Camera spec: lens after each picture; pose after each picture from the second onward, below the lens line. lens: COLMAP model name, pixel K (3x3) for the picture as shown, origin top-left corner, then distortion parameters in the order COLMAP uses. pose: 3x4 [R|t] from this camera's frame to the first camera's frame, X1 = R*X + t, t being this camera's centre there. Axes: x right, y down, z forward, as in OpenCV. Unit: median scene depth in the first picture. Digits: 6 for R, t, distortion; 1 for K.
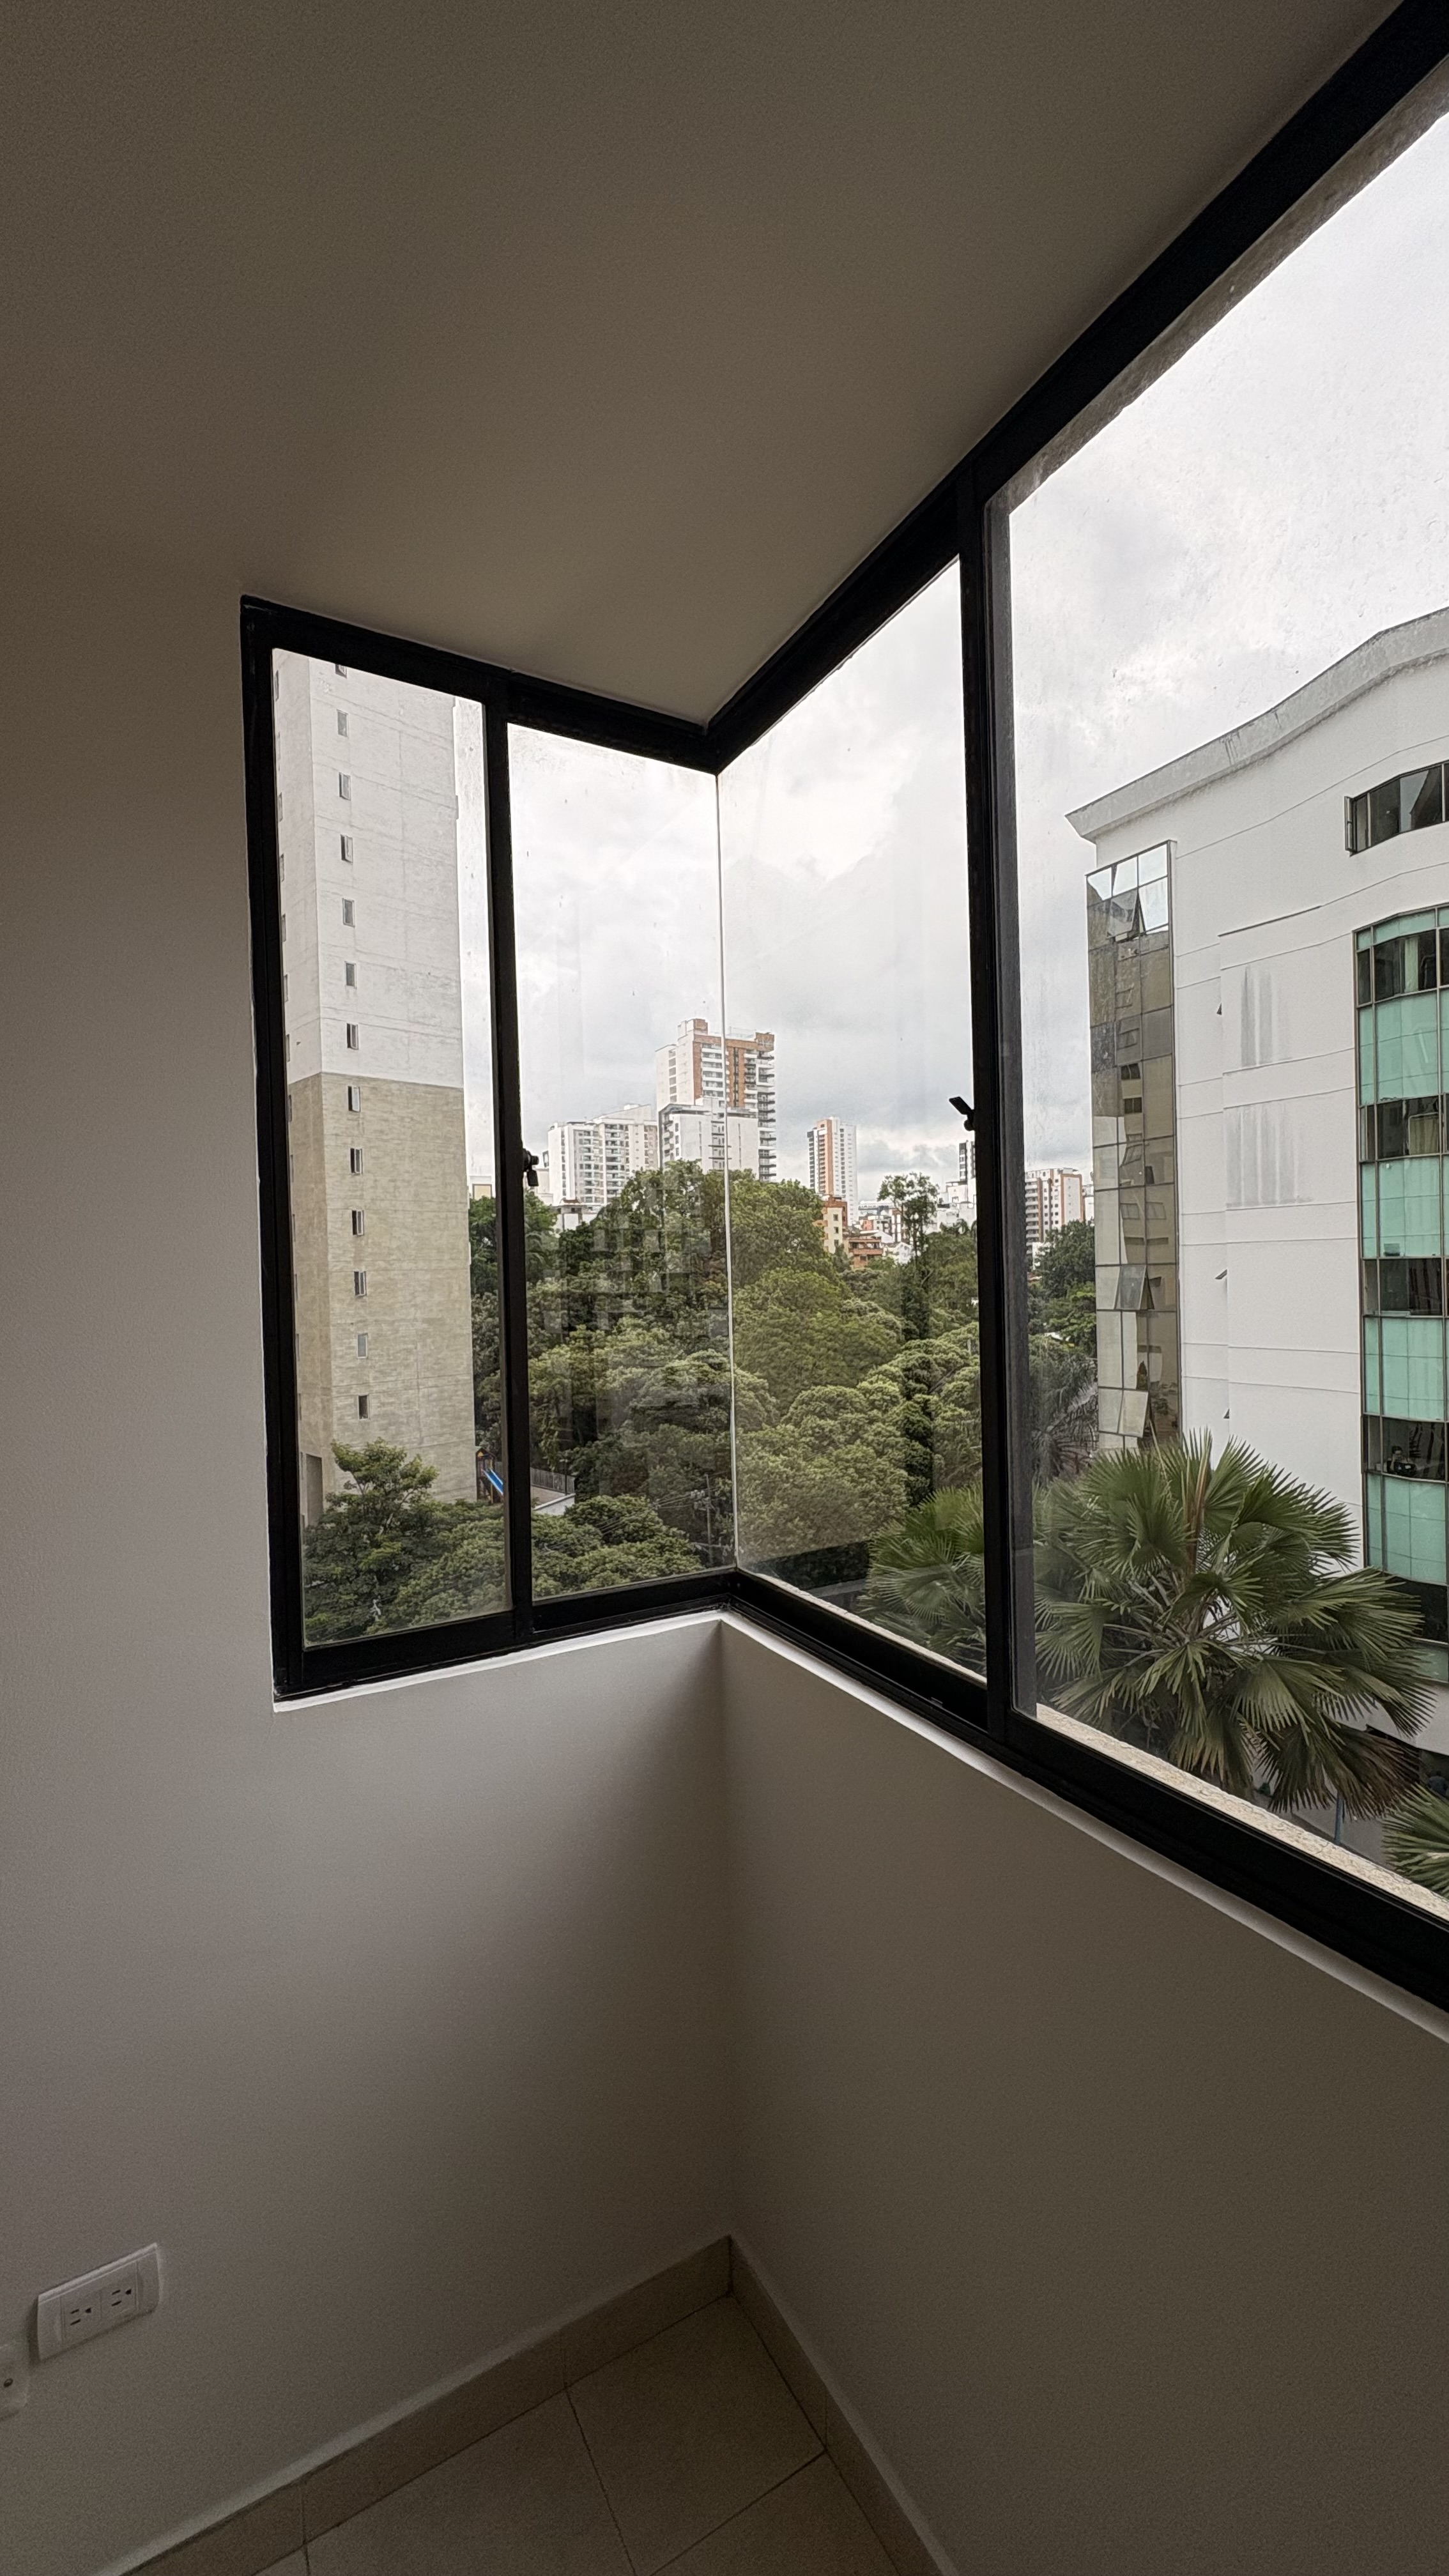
lens RADIAL K [[1013.1, 0, 726.8], [0, 1013.1, 1298.6], [0, 0, 1]] dist [0.002382, 0.000365]
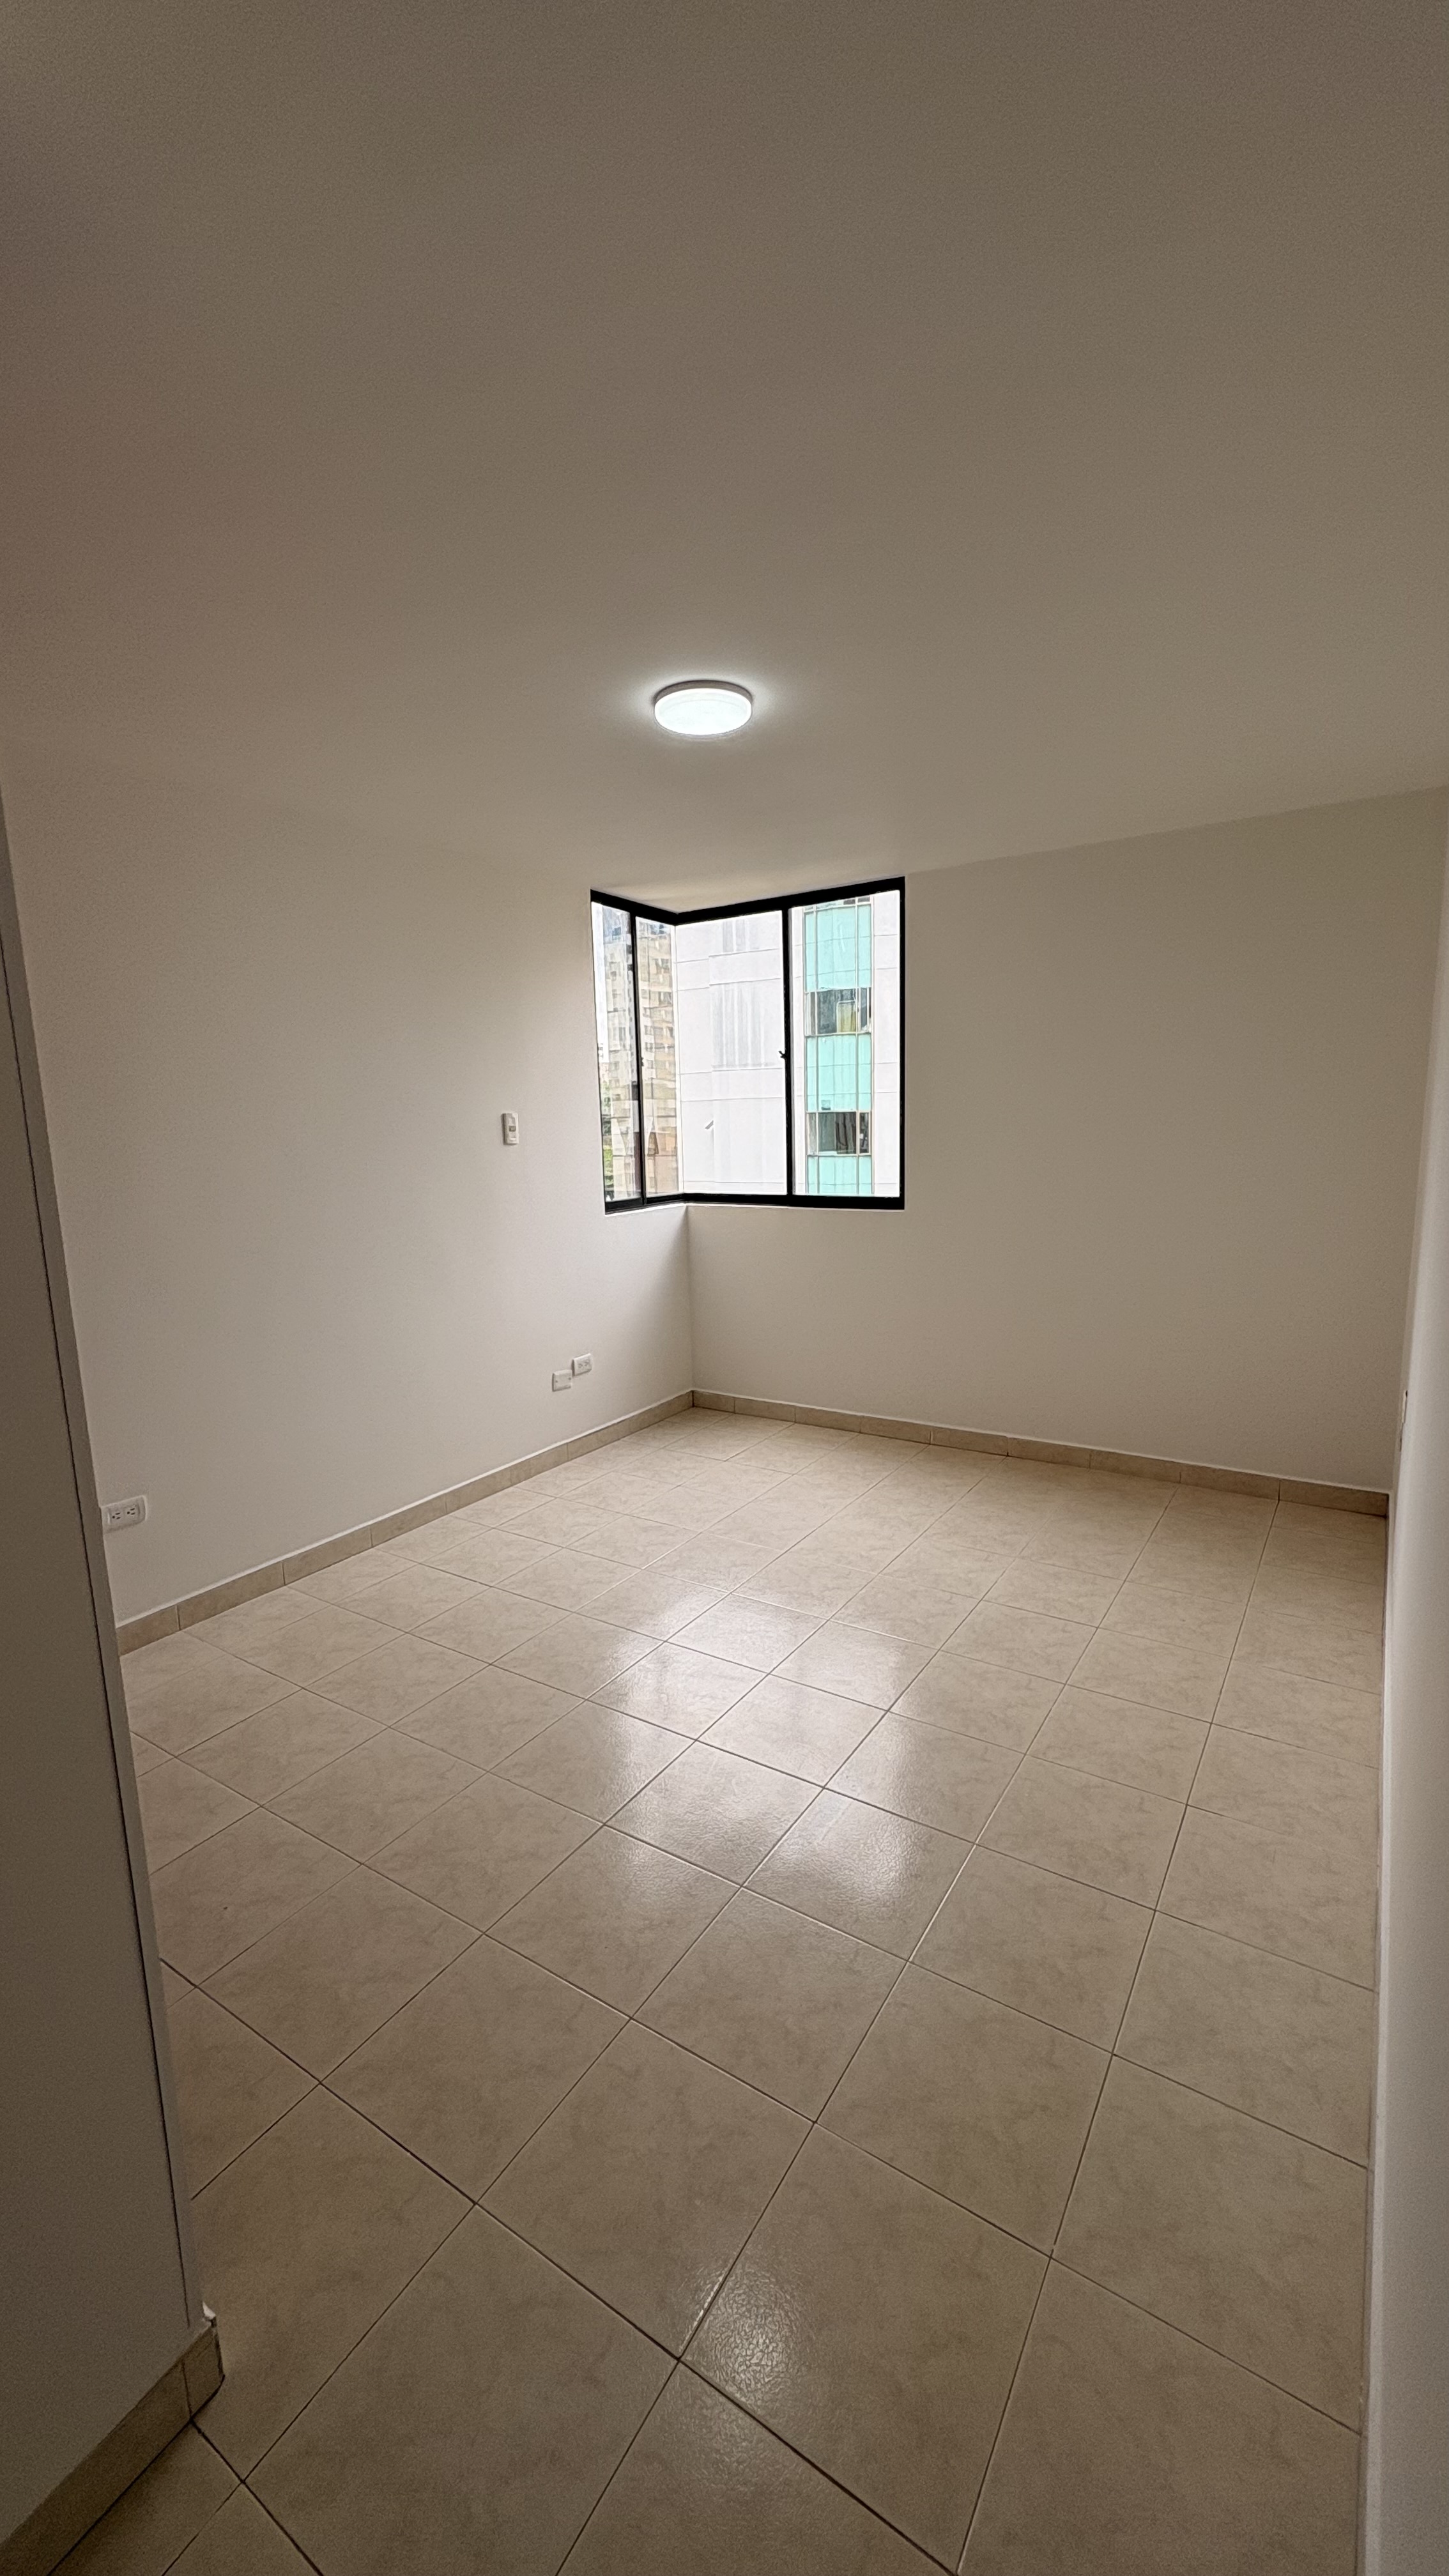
lens RADIAL K [[1013.1, 0, 714.6], [0, 1013.1, 1286.4], [0, 0, 1]] dist [0.002382, 0.000365]
pose [[0.887865, -0.076024, 0.453780, -0.220734], [0.017140, 0.991035, 0.132498, 0.023500], [-0.459785, -0.109863, 0.881208, -0.299361]]
